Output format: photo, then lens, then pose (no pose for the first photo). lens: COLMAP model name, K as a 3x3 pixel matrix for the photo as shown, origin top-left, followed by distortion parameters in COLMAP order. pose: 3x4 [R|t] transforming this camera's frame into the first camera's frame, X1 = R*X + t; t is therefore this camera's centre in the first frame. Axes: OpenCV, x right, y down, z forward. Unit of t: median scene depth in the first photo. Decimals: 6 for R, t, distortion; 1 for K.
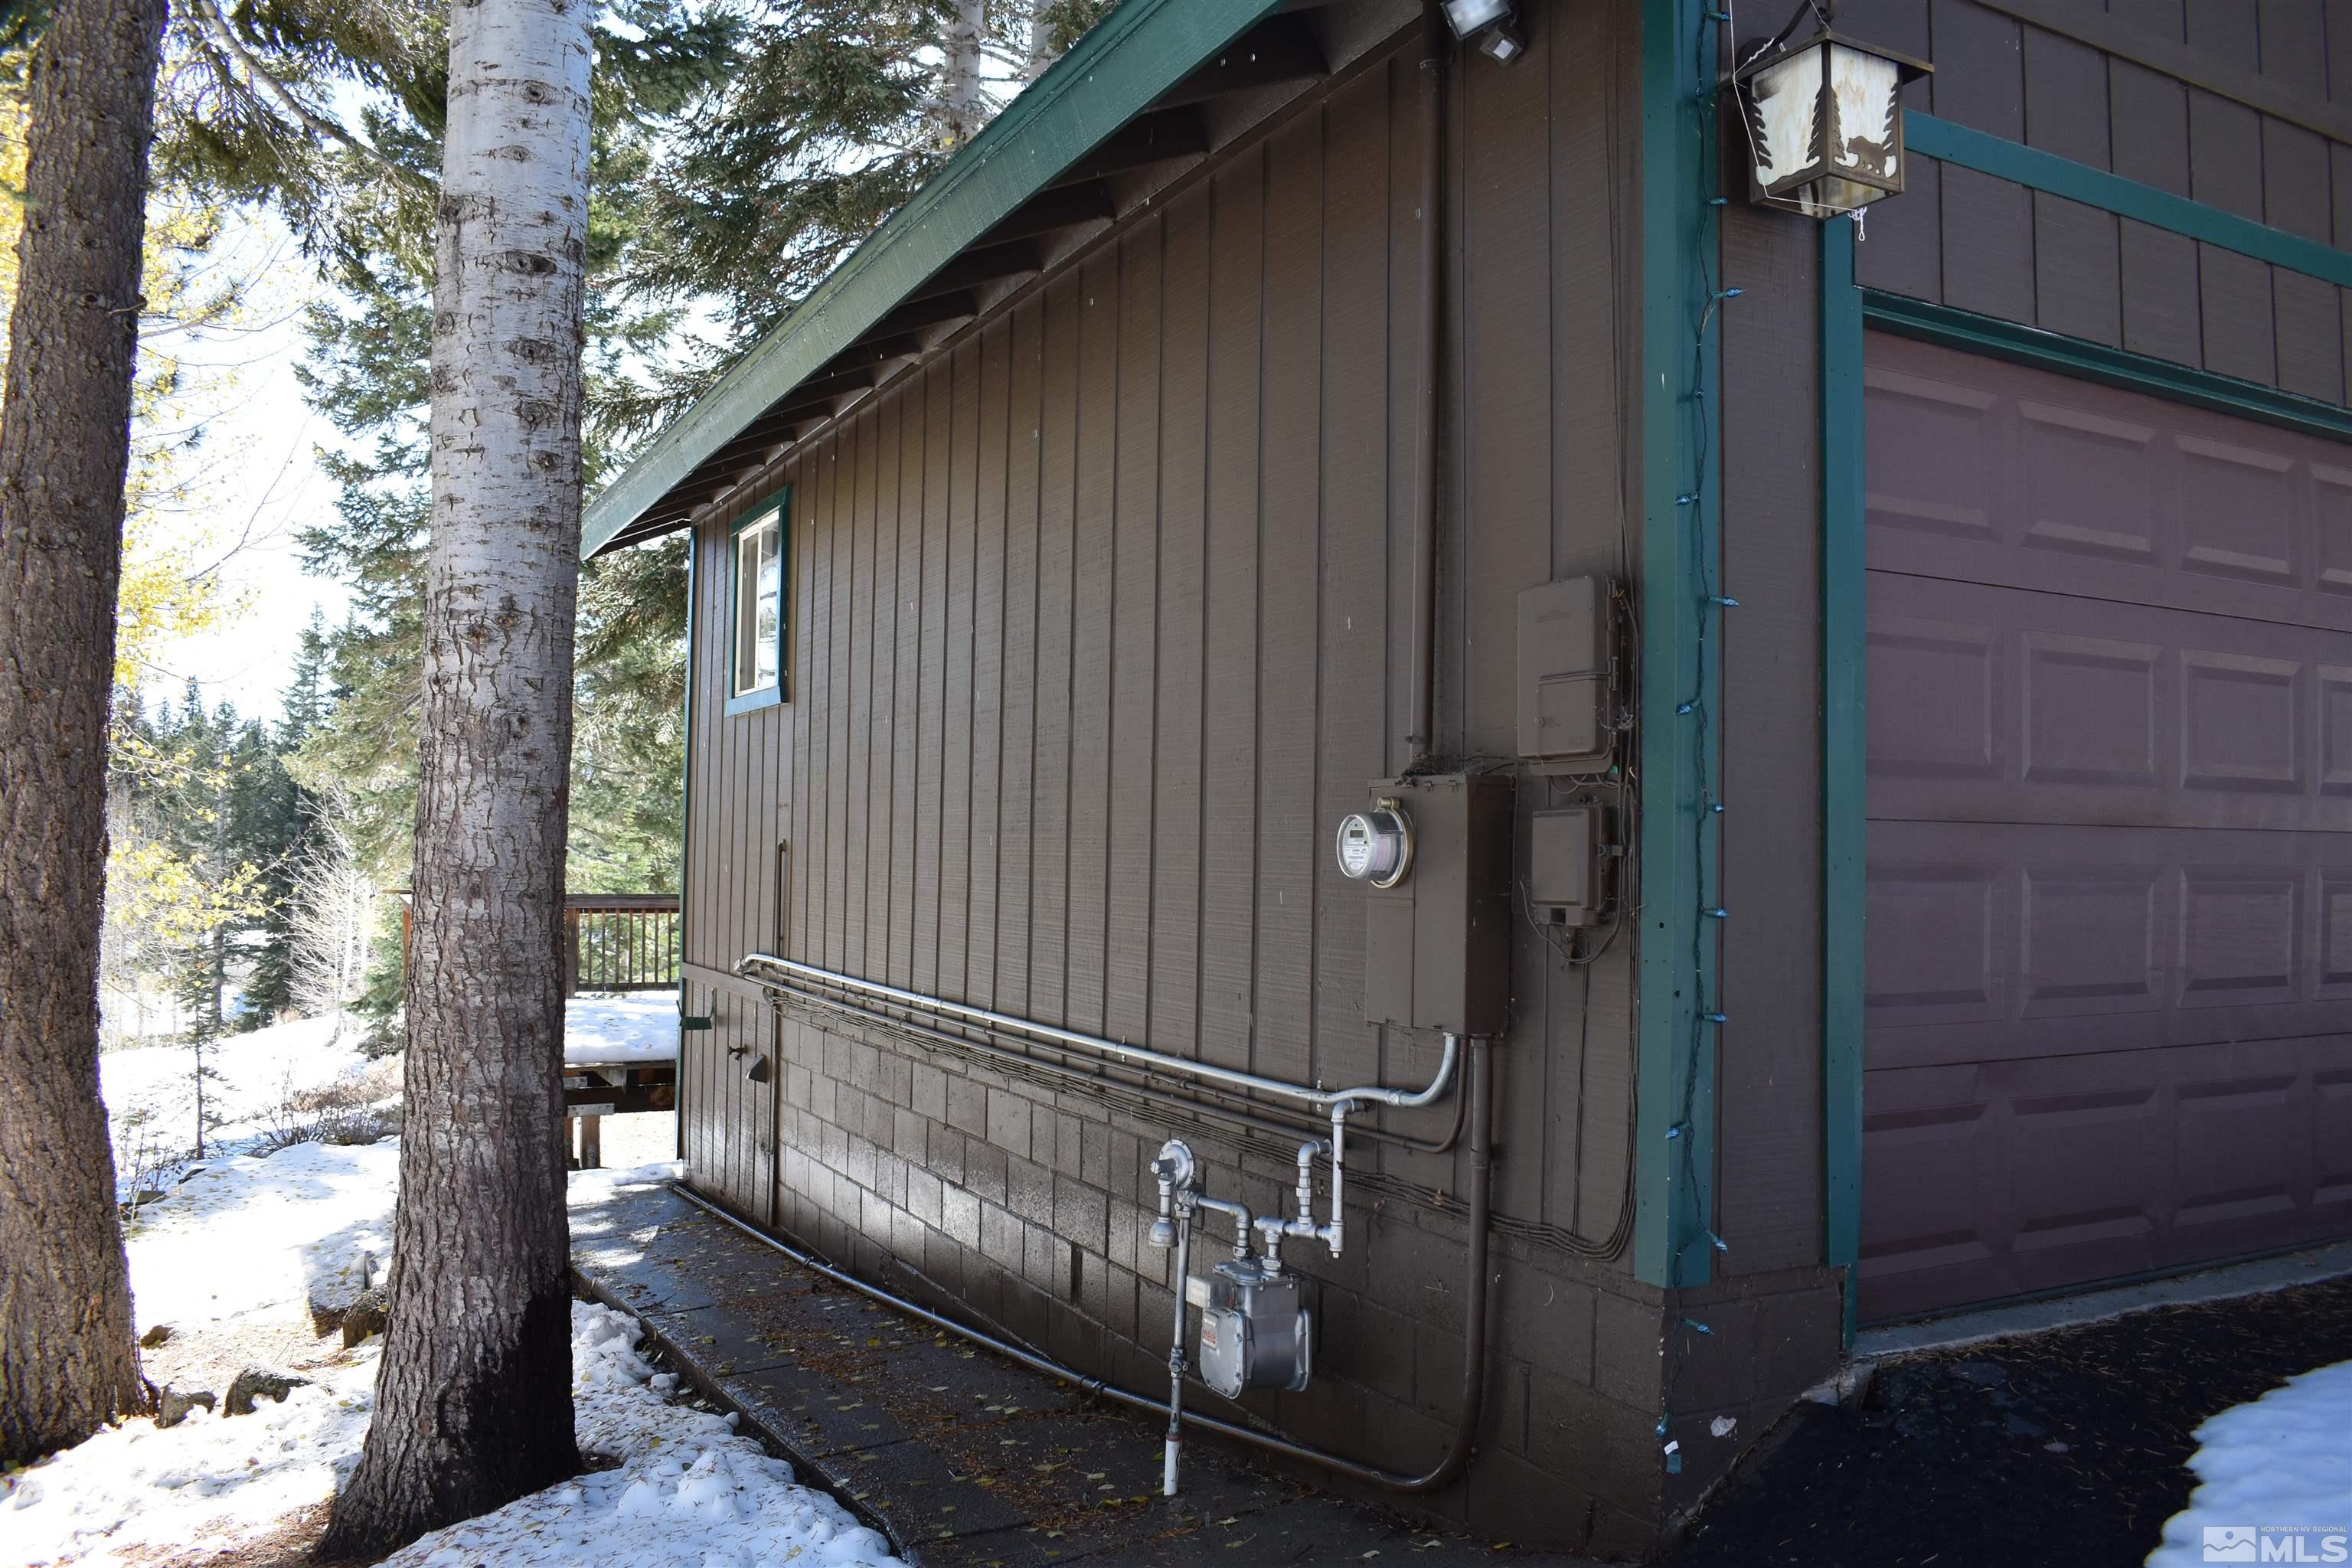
lens RADIAL K [[1841.0, 0, 1176.9], [0, 1841.0, 786.0], [0, 0, 1]] dist [-0.091702, 0.014461]
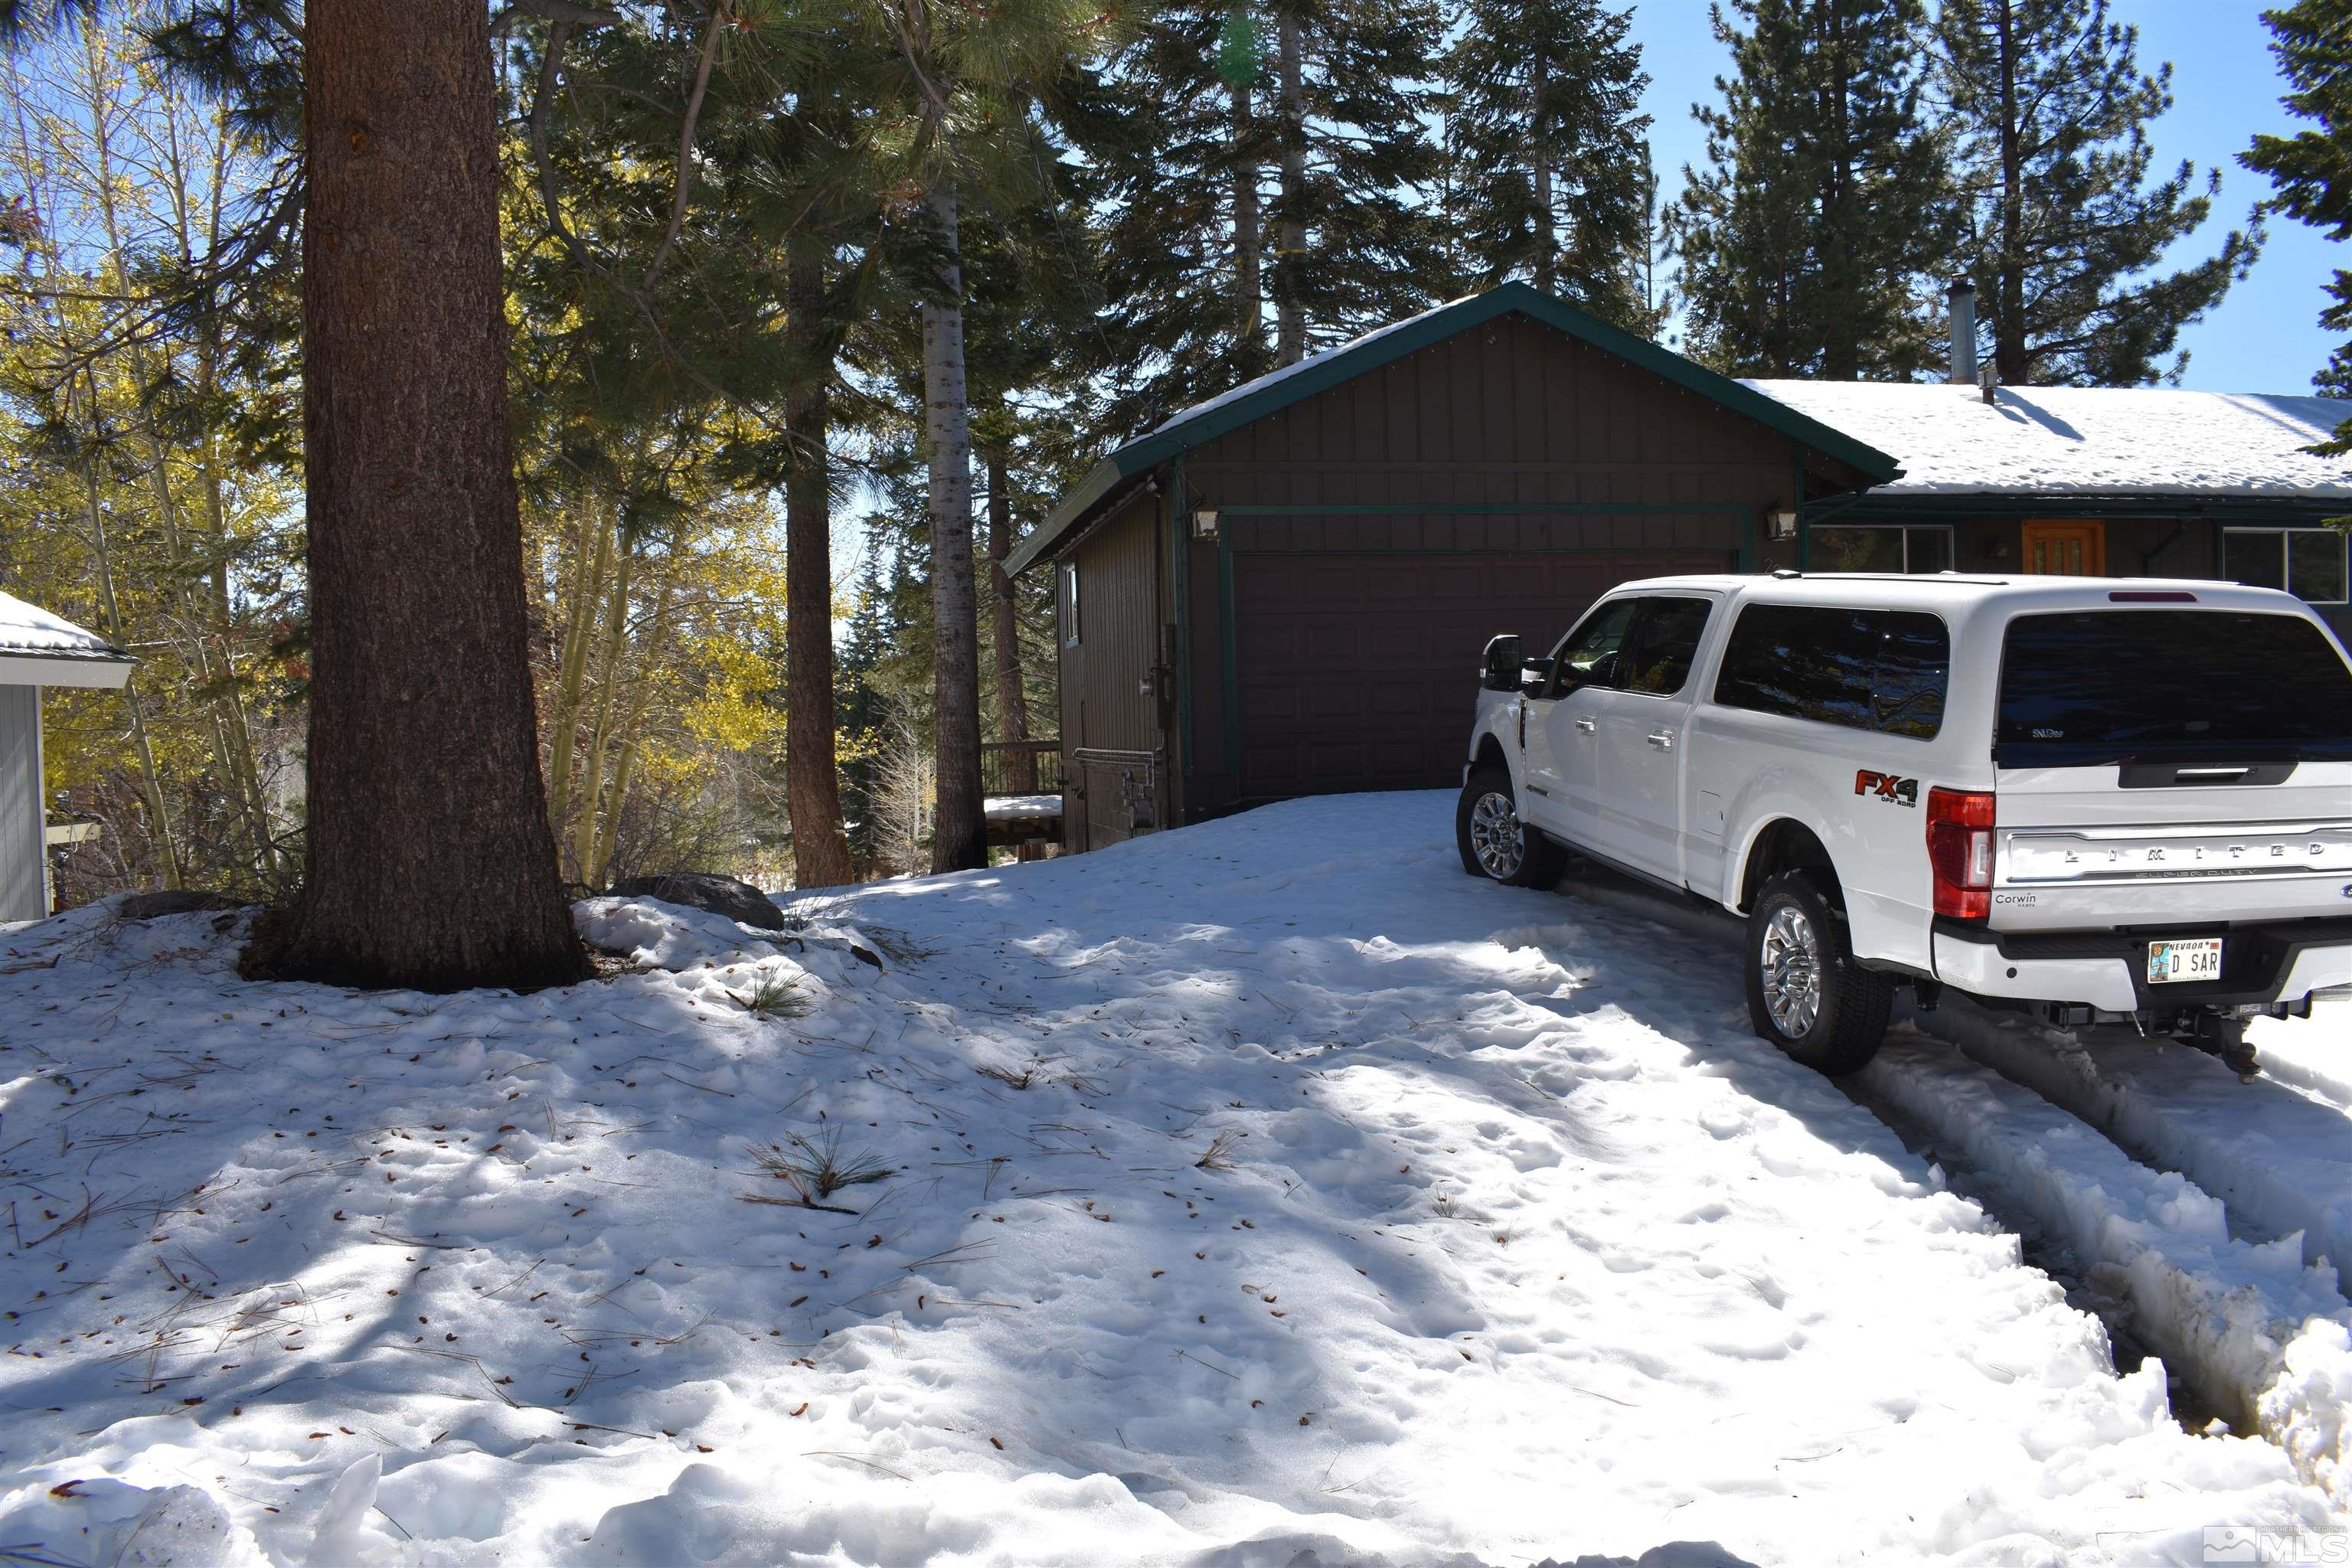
lens RADIAL K [[1841.0, 0, 1174.3], [0, 1841.0, 796.6], [0, 0, 1]] dist [-0.091702, 0.014461]
pose [[0.958172, -0.032648, -0.284324, 0.373161], [0.052682, 0.996616, 0.063102, 0.005819], [0.281302, -0.075442, 0.956649, -0.830061]]
